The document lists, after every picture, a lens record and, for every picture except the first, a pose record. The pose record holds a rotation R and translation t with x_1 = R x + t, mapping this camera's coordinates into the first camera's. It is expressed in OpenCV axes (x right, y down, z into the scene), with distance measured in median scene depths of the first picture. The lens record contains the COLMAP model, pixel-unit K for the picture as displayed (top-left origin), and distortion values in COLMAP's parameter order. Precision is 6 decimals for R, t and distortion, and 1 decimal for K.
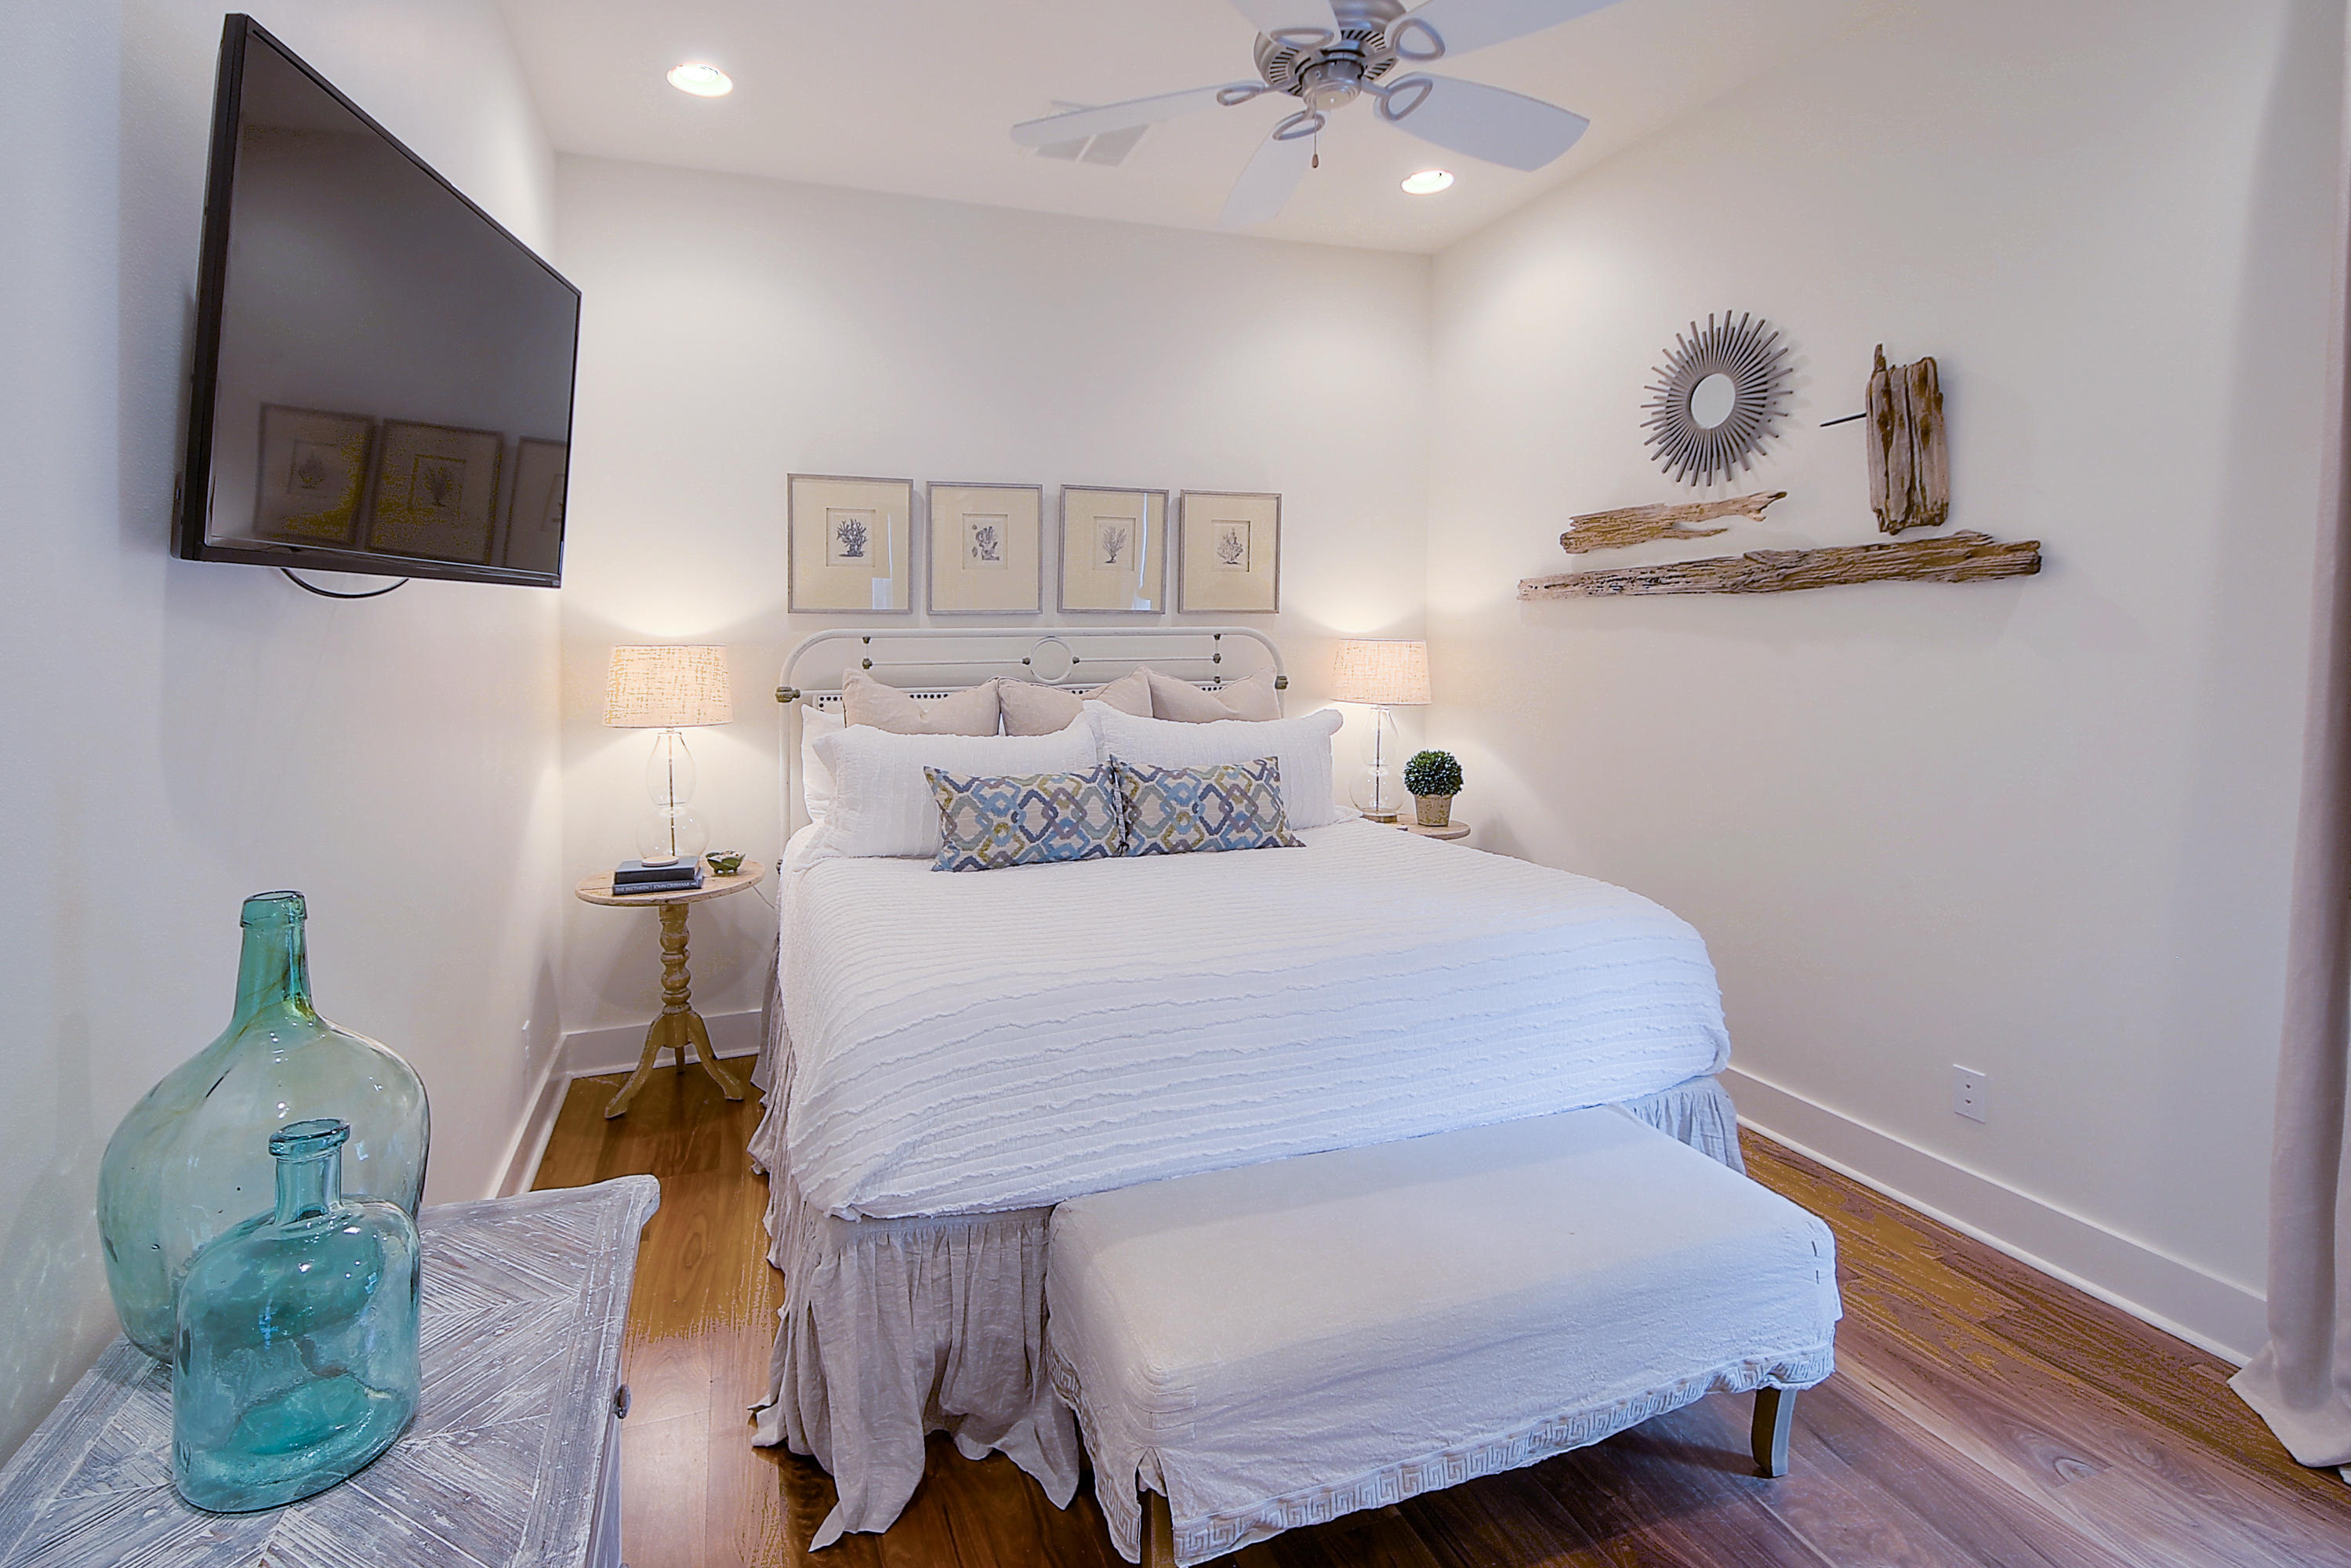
lens RADIAL K [[1217.4, 0, 1232.6], [0, 1217.4, 654.5], [0, 0, 1]] dist [0.054108, -0.039416]
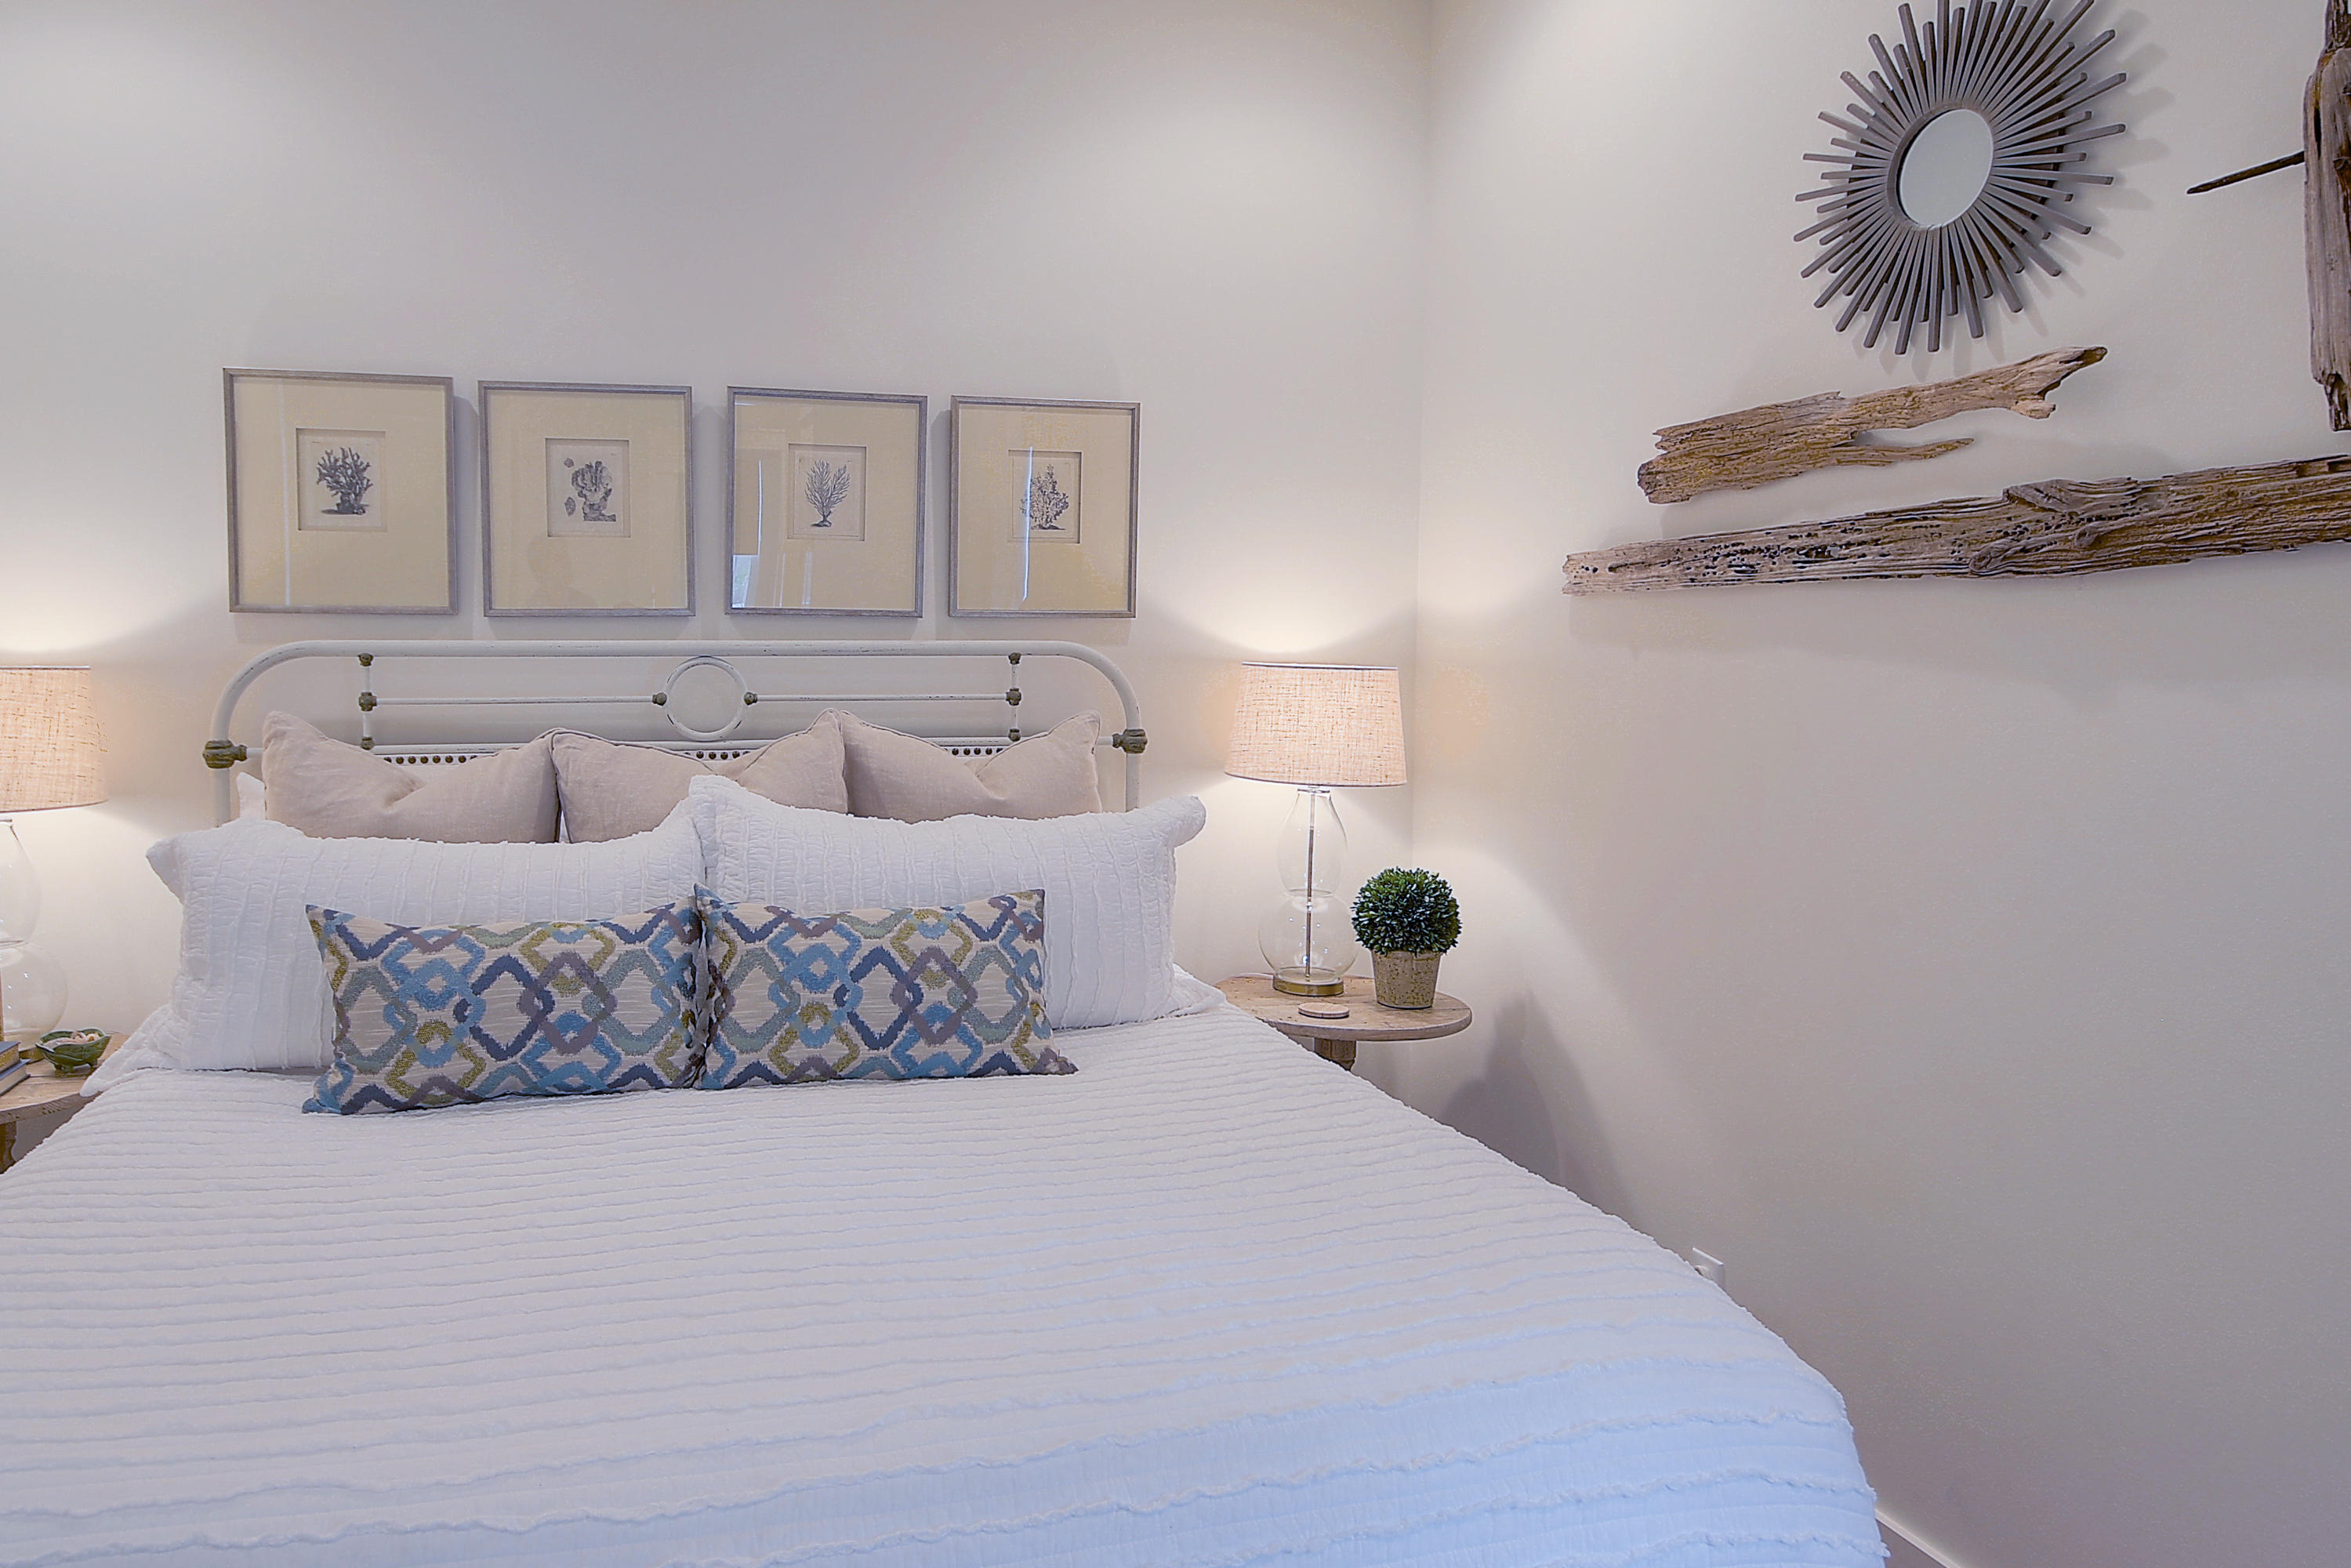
lens RADIAL K [[1744.8, 0, 1000.0], [0, 1744.8, 719.5], [0, 0, 1]] dist [0.041905, -0.036059]
pose [[0.989722, 0.013037, -0.142408, 0.134403], [-0.009830, 0.999683, 0.023200, -0.007094], [0.142665, -0.021562, 0.989536, 0.280859]]
